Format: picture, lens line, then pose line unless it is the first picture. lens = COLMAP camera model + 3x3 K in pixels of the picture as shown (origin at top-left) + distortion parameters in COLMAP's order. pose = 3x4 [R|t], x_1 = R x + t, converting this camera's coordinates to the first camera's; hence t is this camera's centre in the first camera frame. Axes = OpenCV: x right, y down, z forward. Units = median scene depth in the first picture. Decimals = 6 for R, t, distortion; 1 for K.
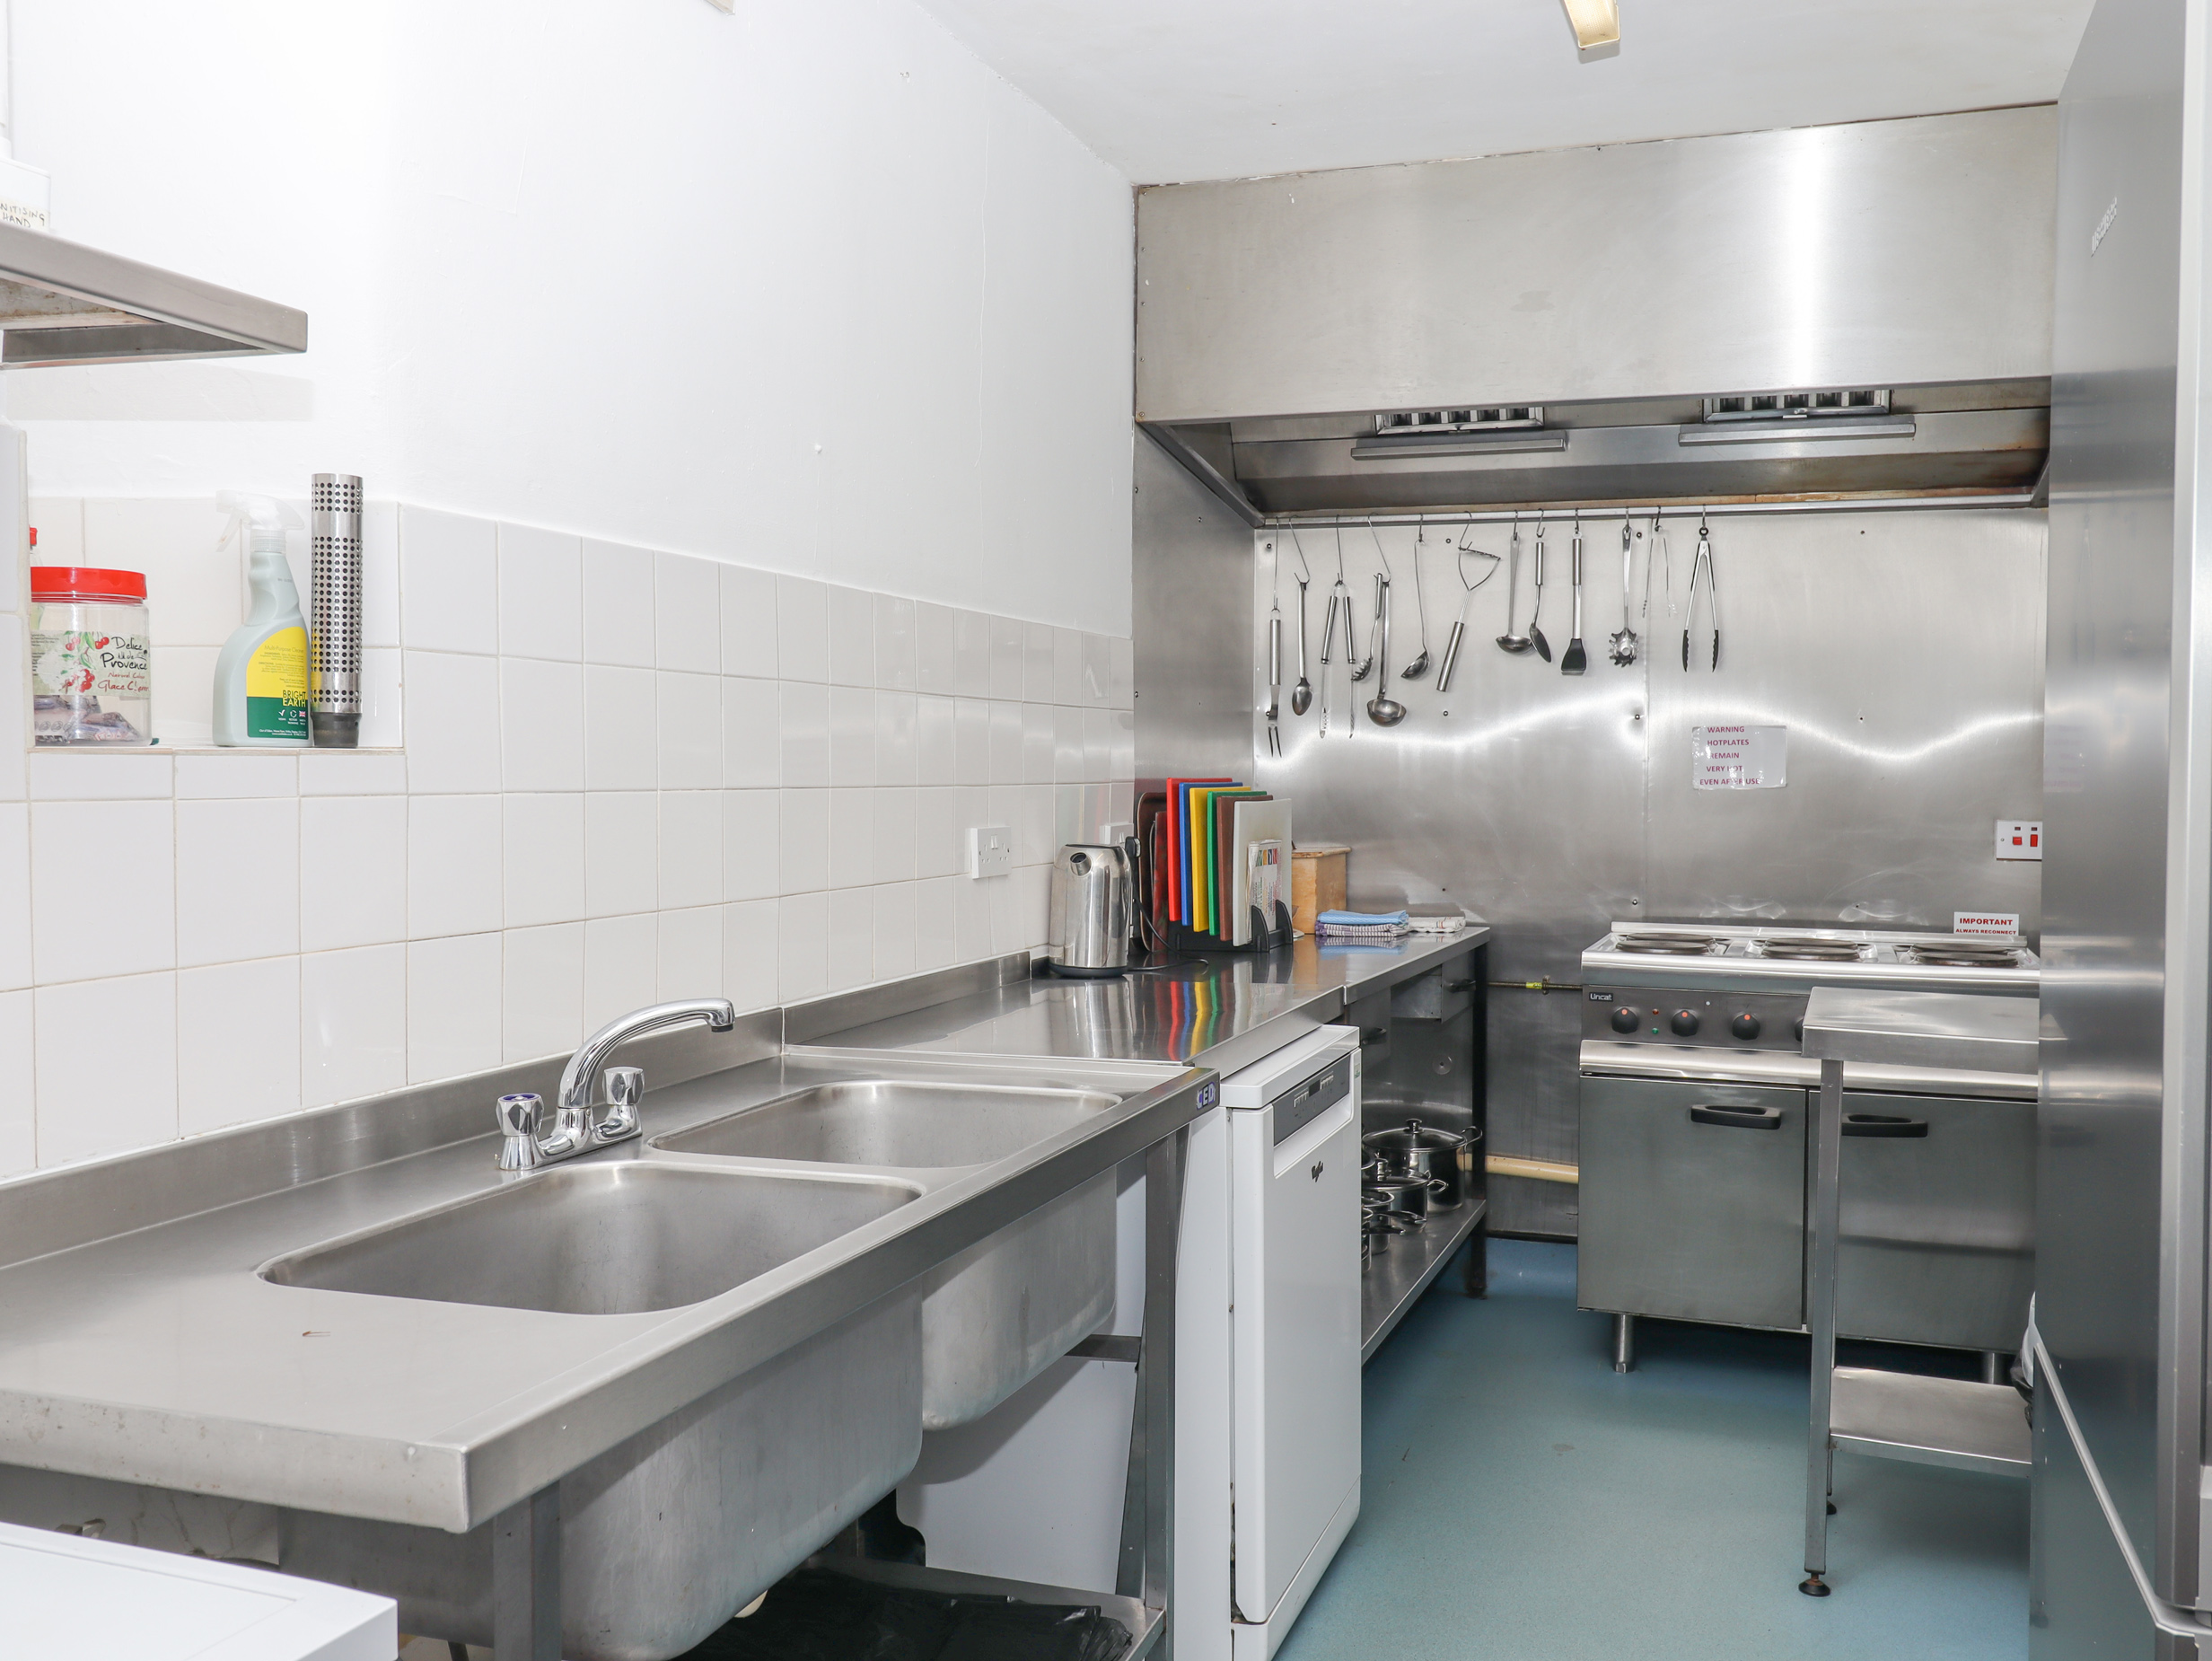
lens RADIAL K [[2036.8, 0, 1106.0], [0, 2036.8, 830.5], [0, 0, 1]] dist [0.003086, 0.006882]
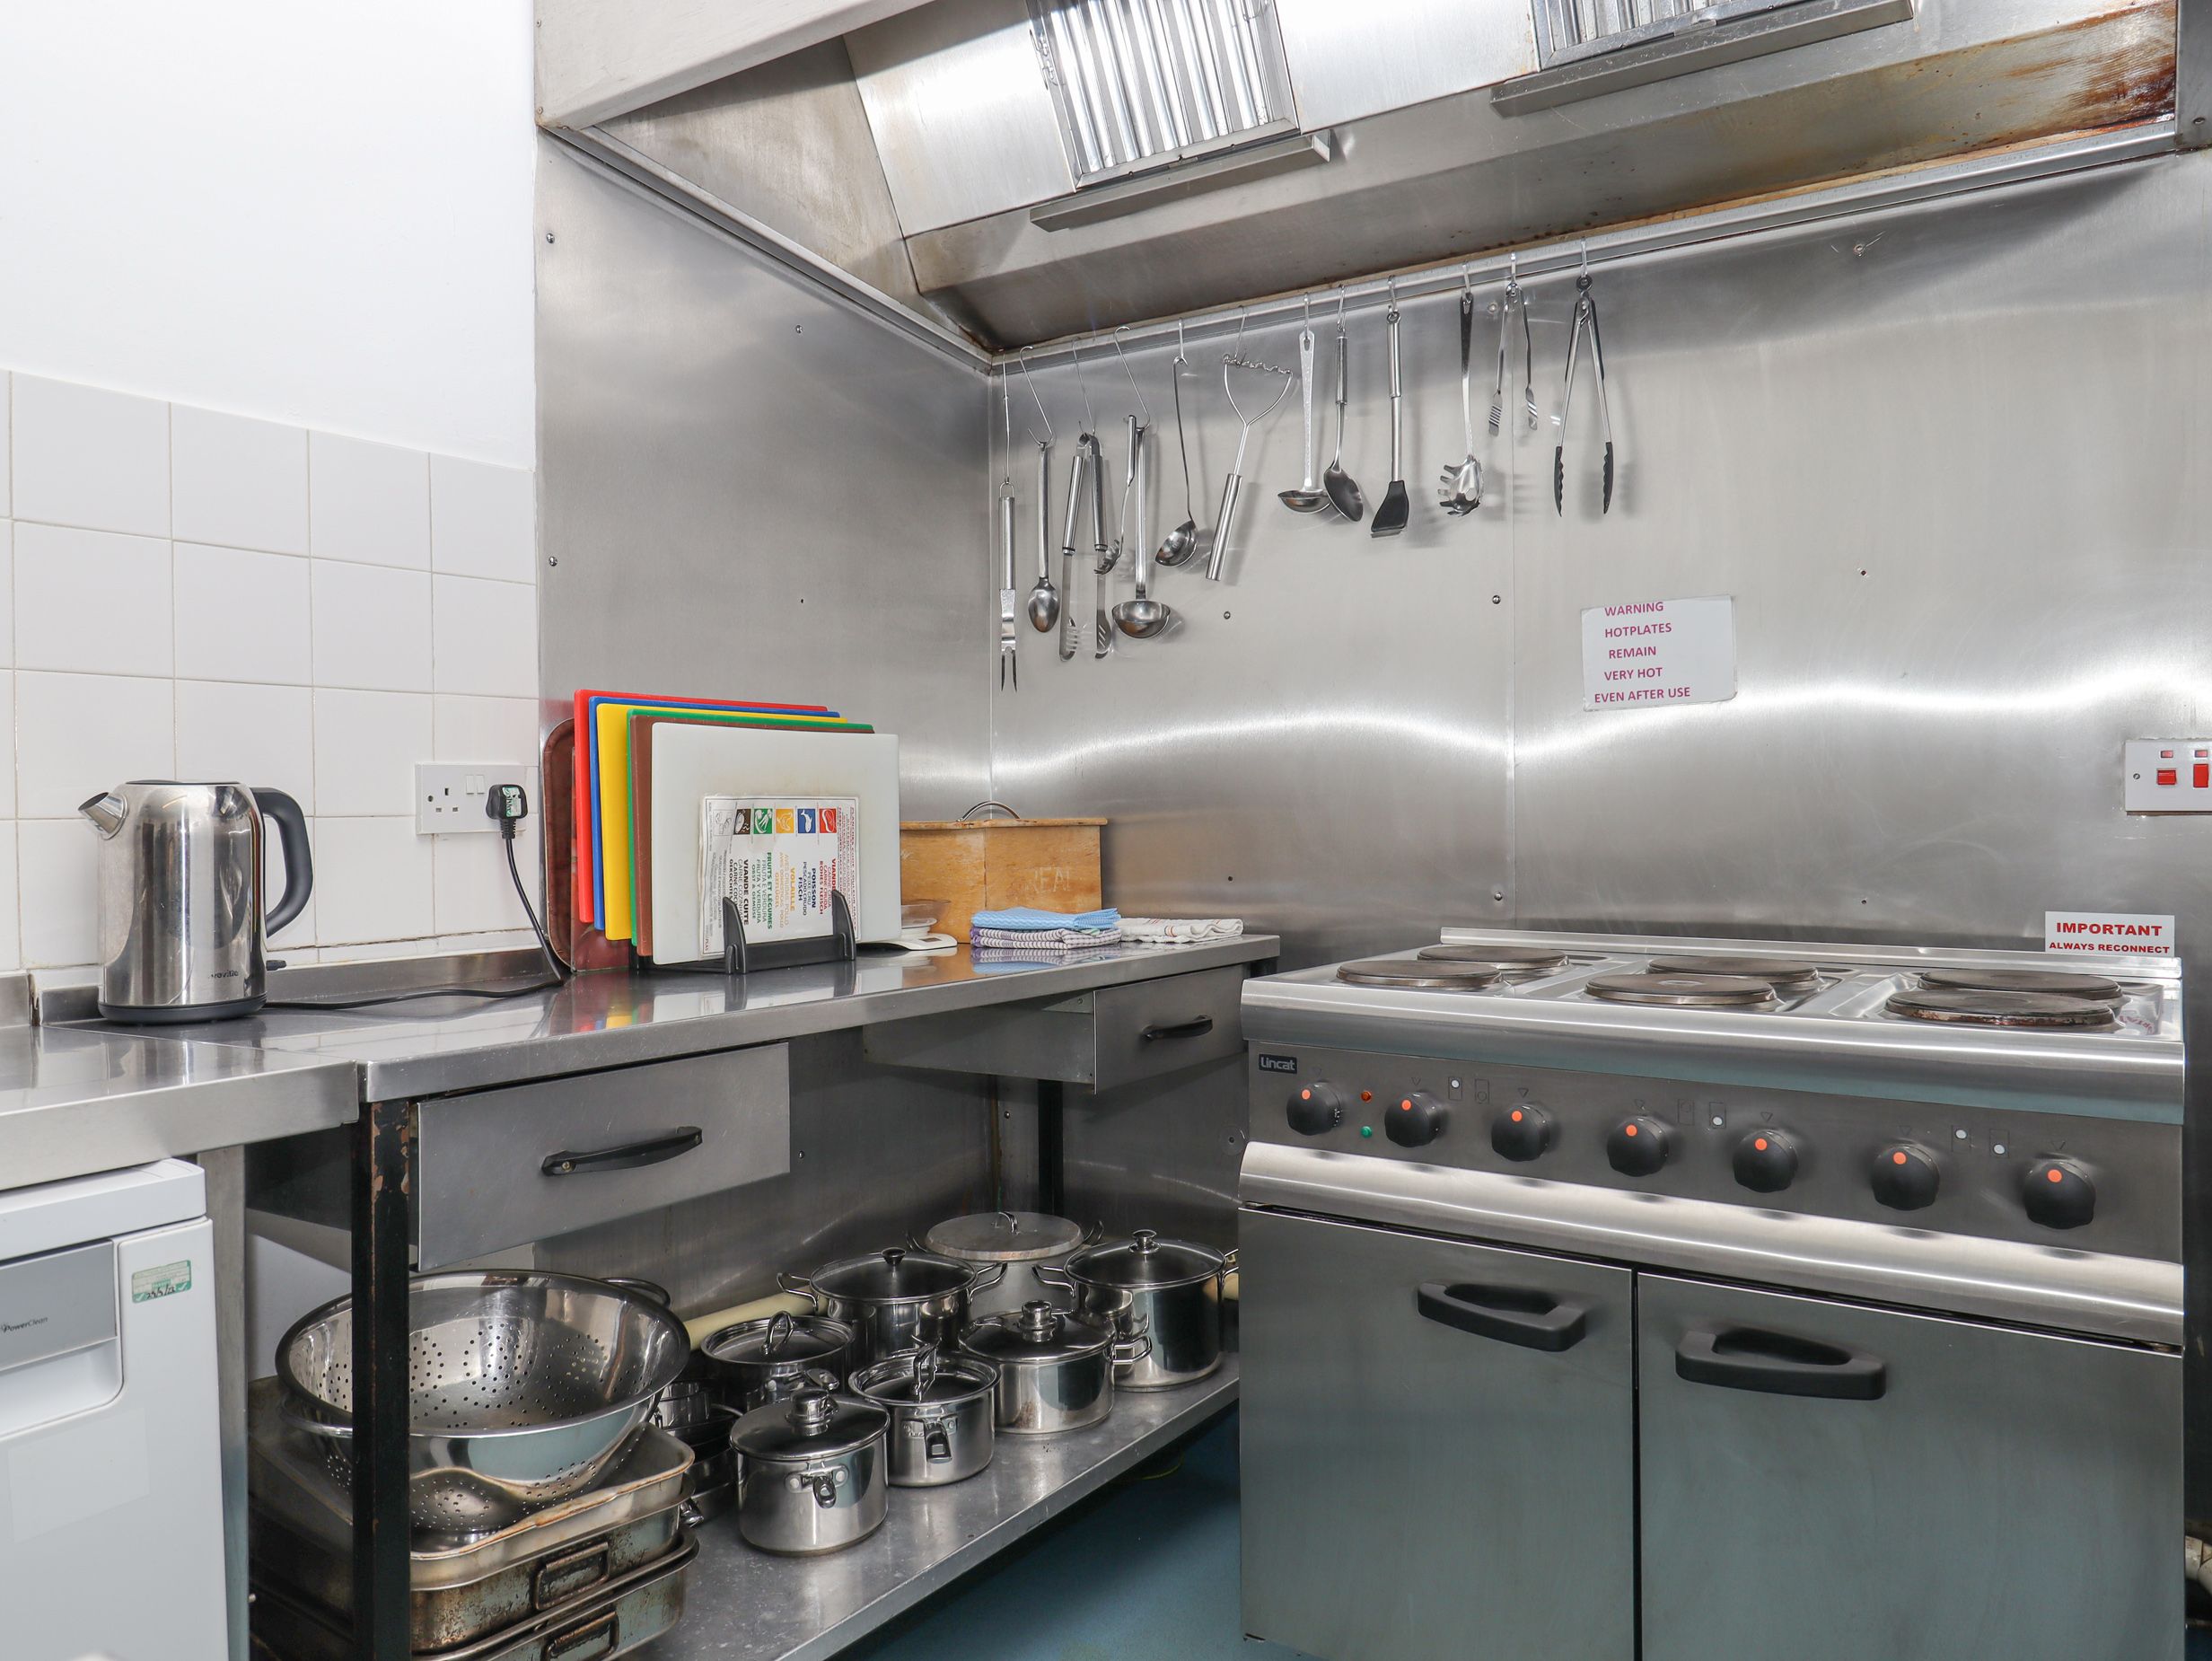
lens RADIAL K [[1580.9, 0, 1106.0], [0, 1580.9, 830.5], [0, 0, 1]] dist [-0.004210, -0.004972]
pose [[0.969475, -0.010828, -0.244952, 0.274881], [0.006269, 0.999792, -0.019383, 0.024770], [0.245111, 0.017256, 0.969341, 0.525493]]
